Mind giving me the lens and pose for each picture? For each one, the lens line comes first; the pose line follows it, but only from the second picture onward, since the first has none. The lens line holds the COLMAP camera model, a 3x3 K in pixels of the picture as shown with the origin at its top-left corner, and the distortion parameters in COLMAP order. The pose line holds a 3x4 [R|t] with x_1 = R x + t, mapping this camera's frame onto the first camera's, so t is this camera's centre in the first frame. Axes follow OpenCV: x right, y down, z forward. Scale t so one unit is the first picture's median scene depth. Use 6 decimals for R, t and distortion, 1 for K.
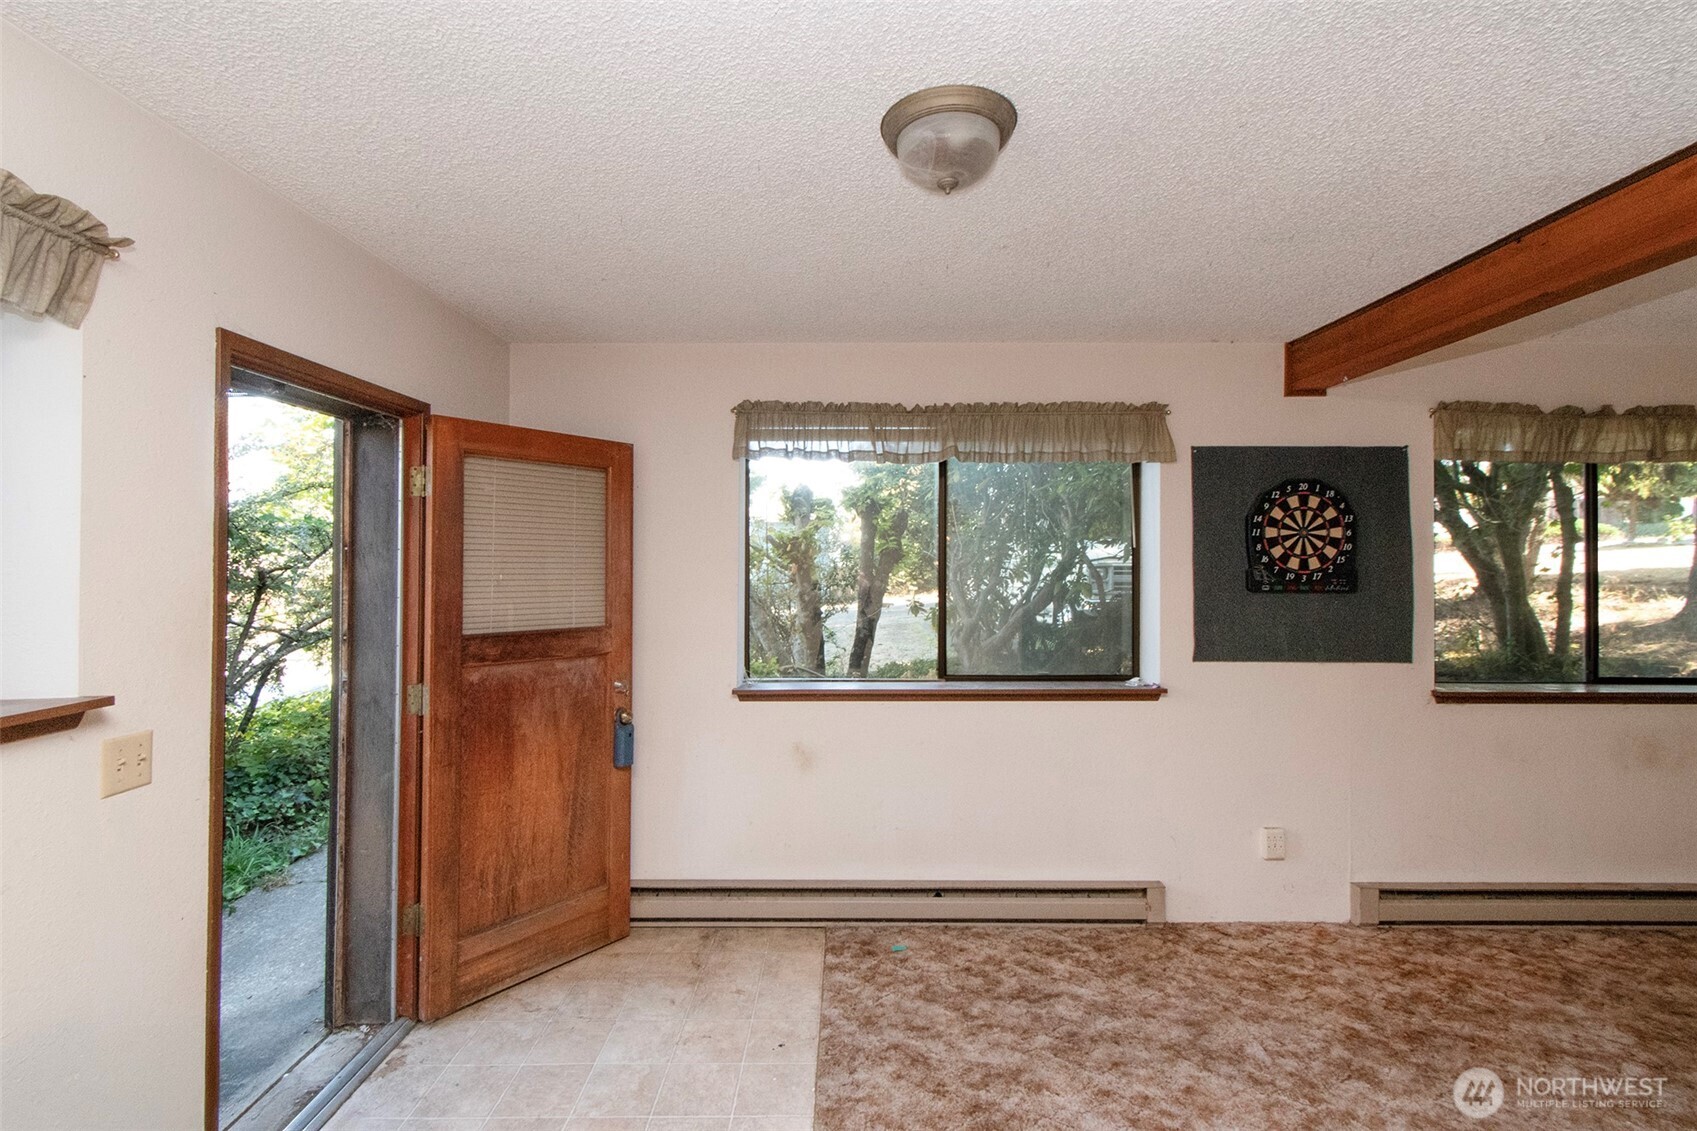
lens RADIAL K [[761.1, 0, 841.2], [0, 761.1, 555.1], [0, 0, 1]] dist [-0.001014, -0.001339]
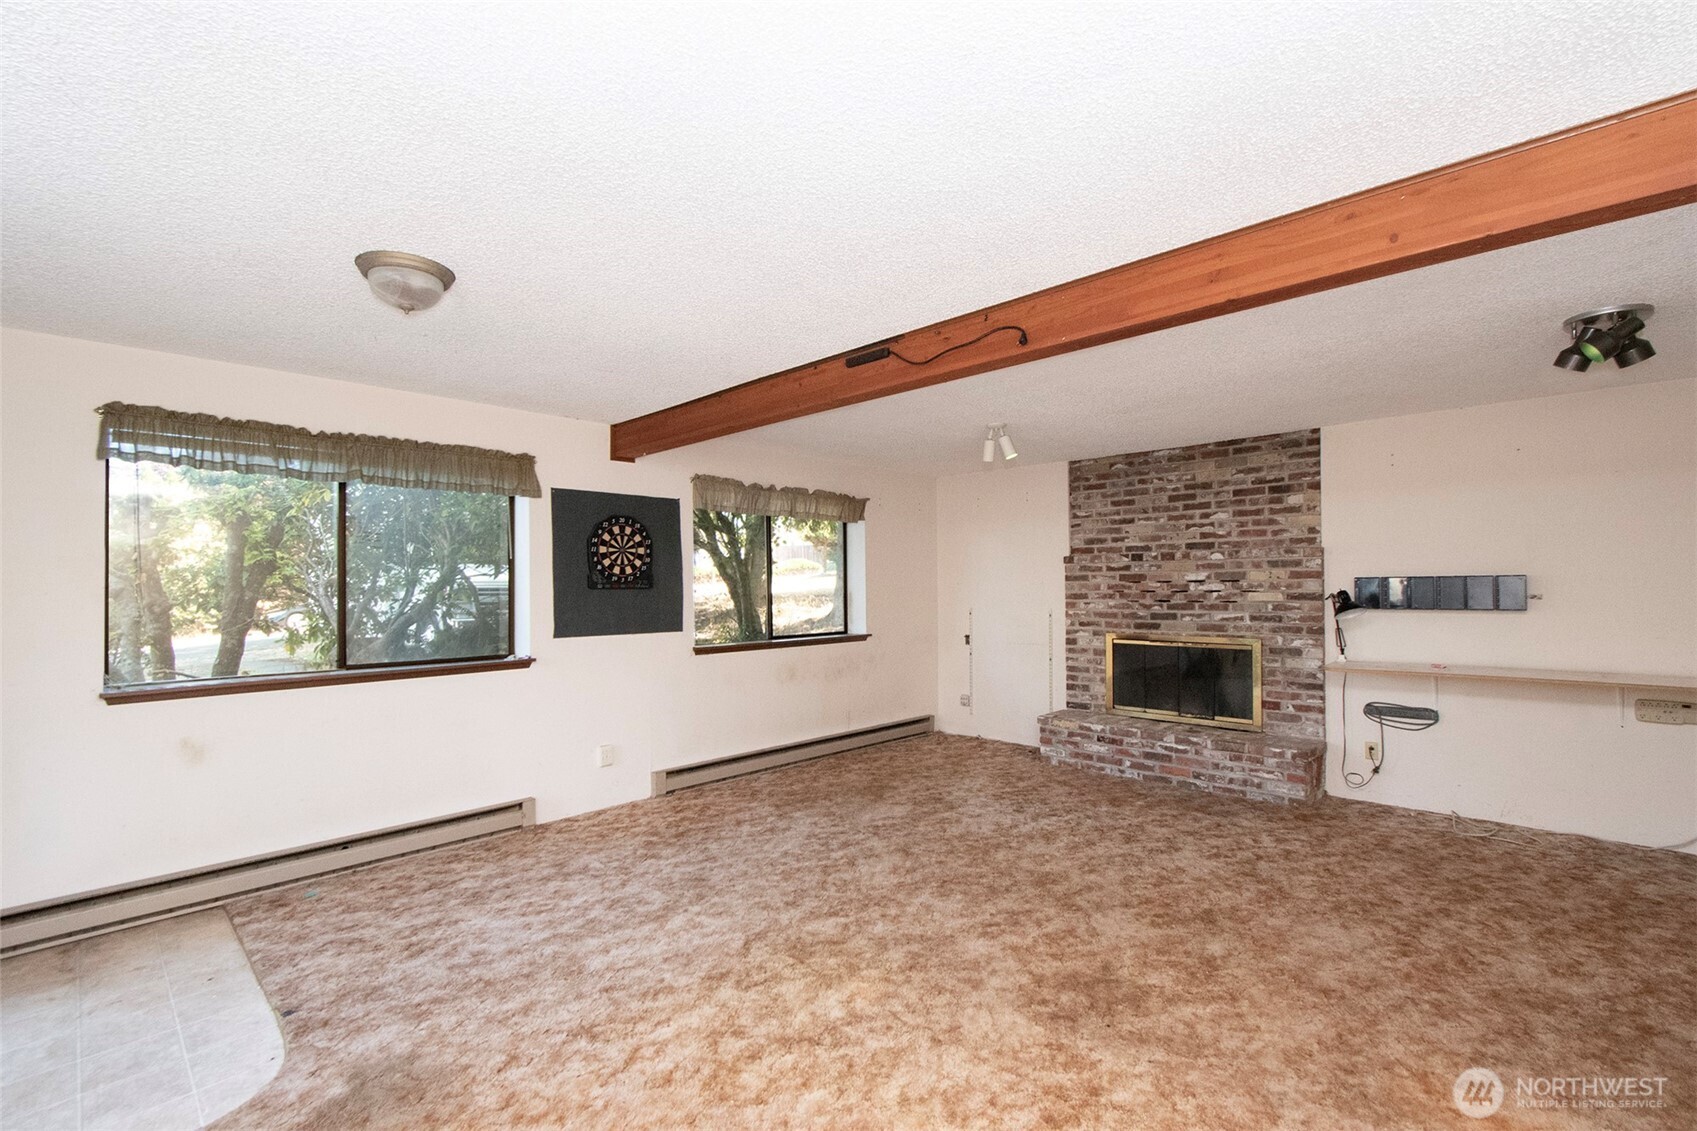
lens RADIAL K [[761.1, 0, 858.3], [0, 761.1, 577.3], [0, 0, 1]] dist [-0.001014, -0.001339]
pose [[0.674625, 0.002209, 0.738158, -0.209948], [0.012153, 0.999827, -0.014099, 0.053720], [-0.738061, 0.018482, 0.674481, -0.395893]]
